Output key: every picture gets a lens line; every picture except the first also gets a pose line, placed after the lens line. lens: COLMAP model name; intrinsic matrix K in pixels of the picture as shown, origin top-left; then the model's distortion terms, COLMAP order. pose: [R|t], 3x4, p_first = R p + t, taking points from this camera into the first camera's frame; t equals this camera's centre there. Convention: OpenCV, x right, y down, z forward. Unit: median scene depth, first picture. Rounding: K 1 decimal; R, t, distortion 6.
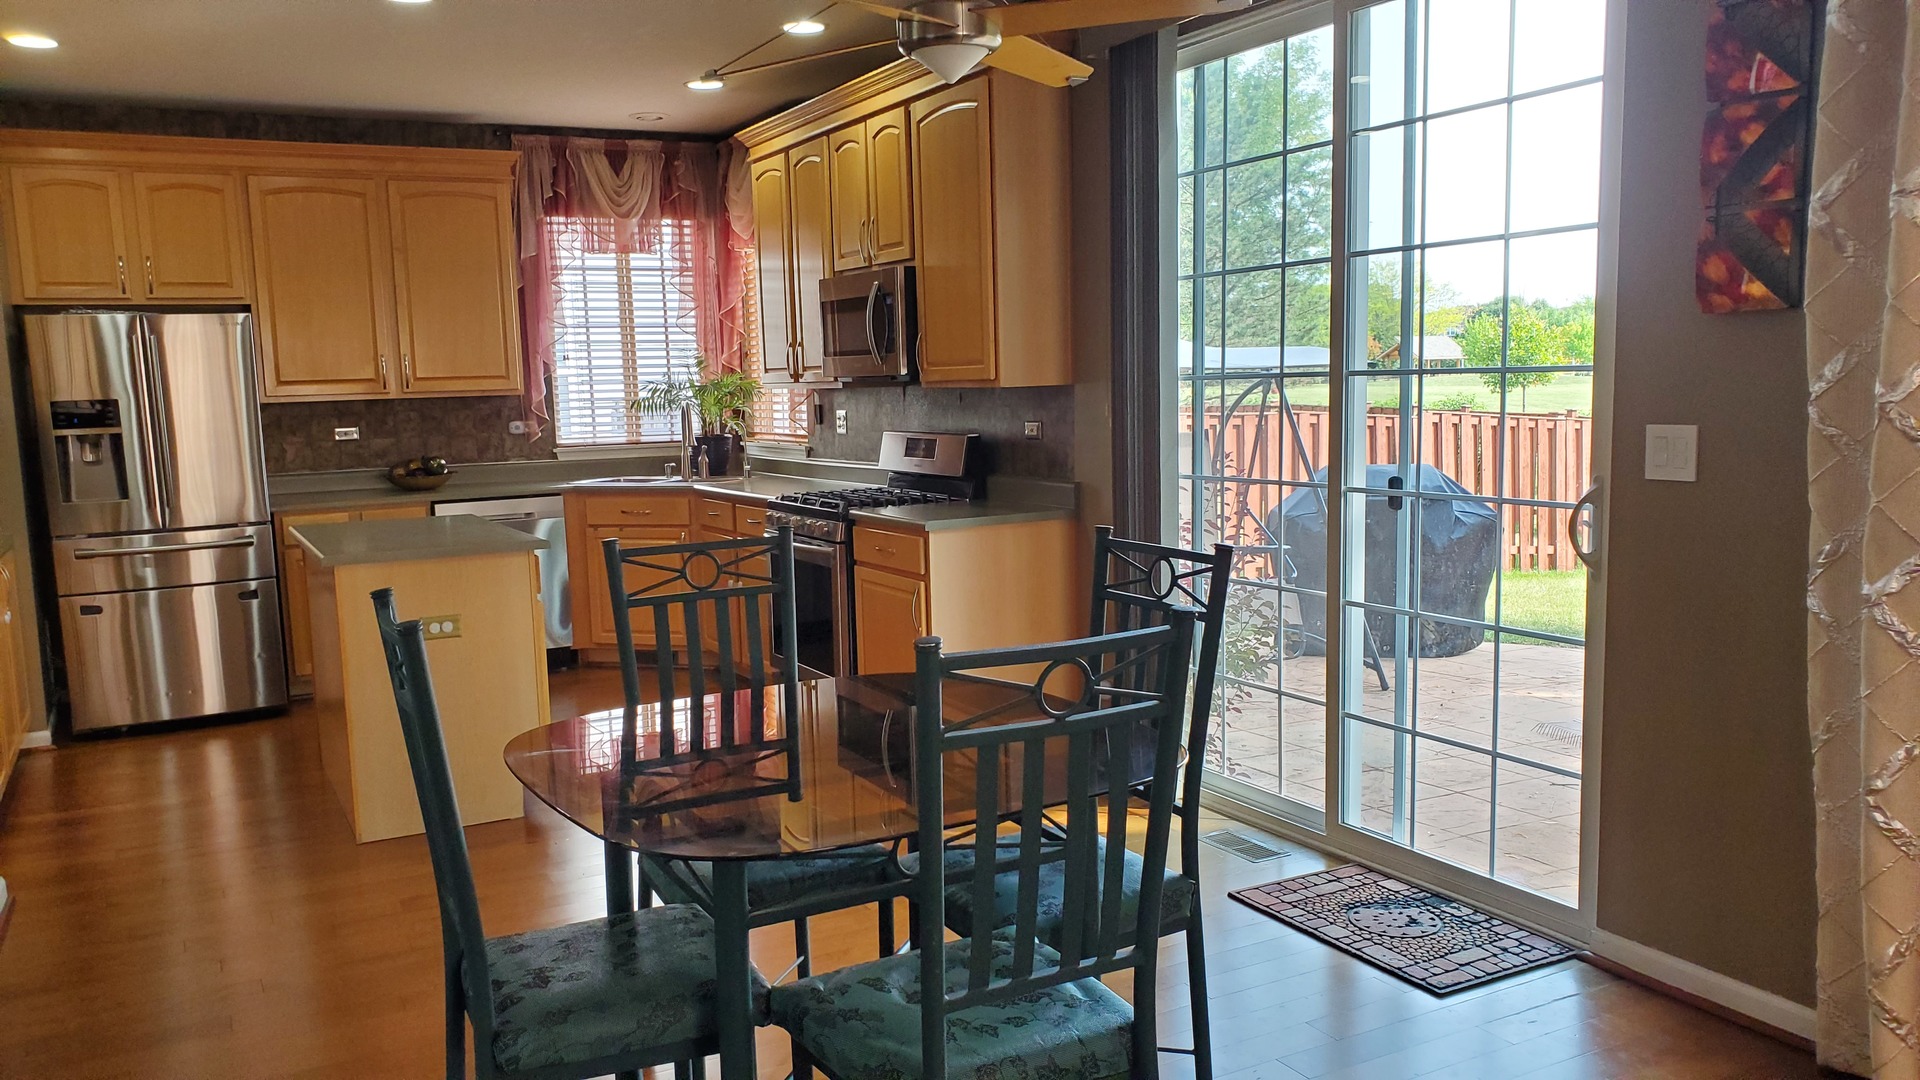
lens RADIAL K [[1490.6, 0, 944.5], [0, 1490.6, 548.7], [0, 0, 1]] dist [0.007866, 0.018122]
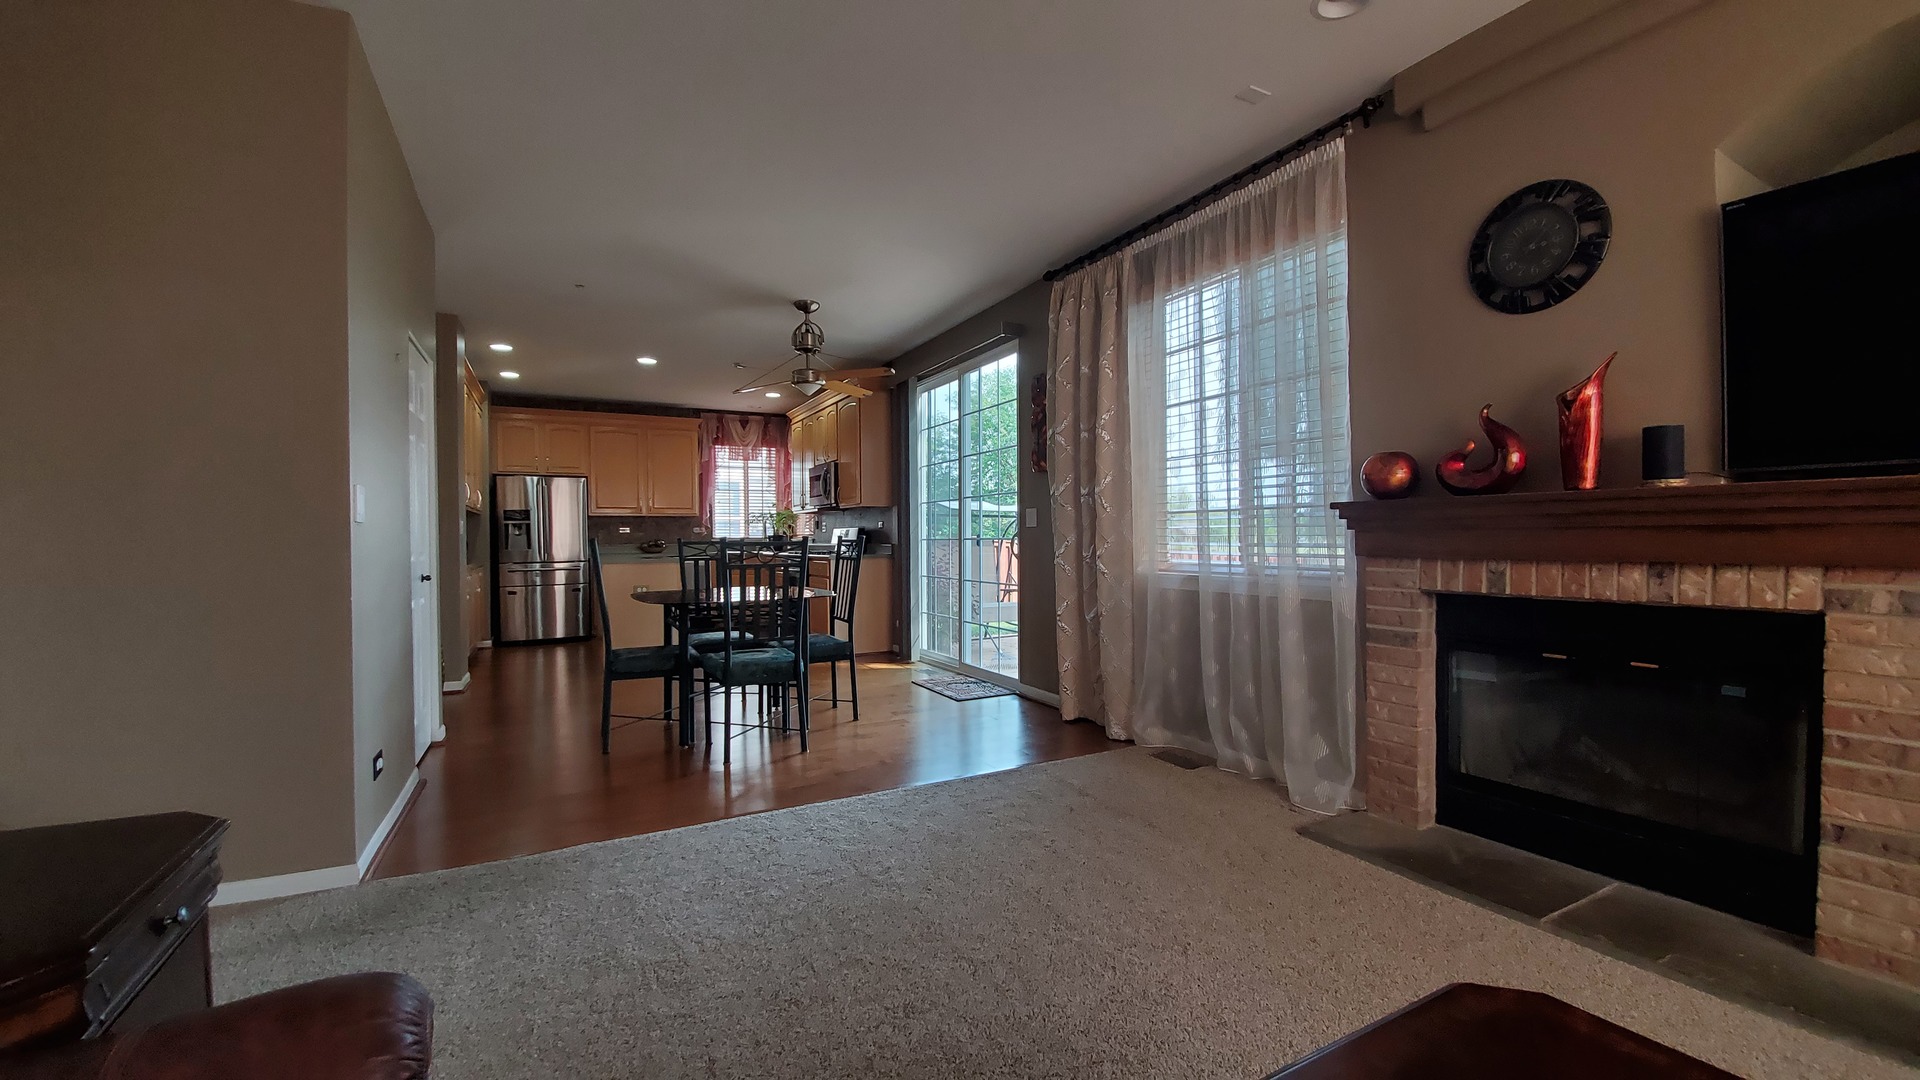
lens RADIAL K [[748.2, 0, 984.6], [0, 748.2, 543.7], [0, 0, 1]] dist [-0.010316, -0.003139]
pose [[0.999393, 0.019653, 0.028766, 0.180883], [-0.016360, 0.993736, -0.110550, 0.083063], [-0.030758, 0.110012, 0.993454, -0.270241]]
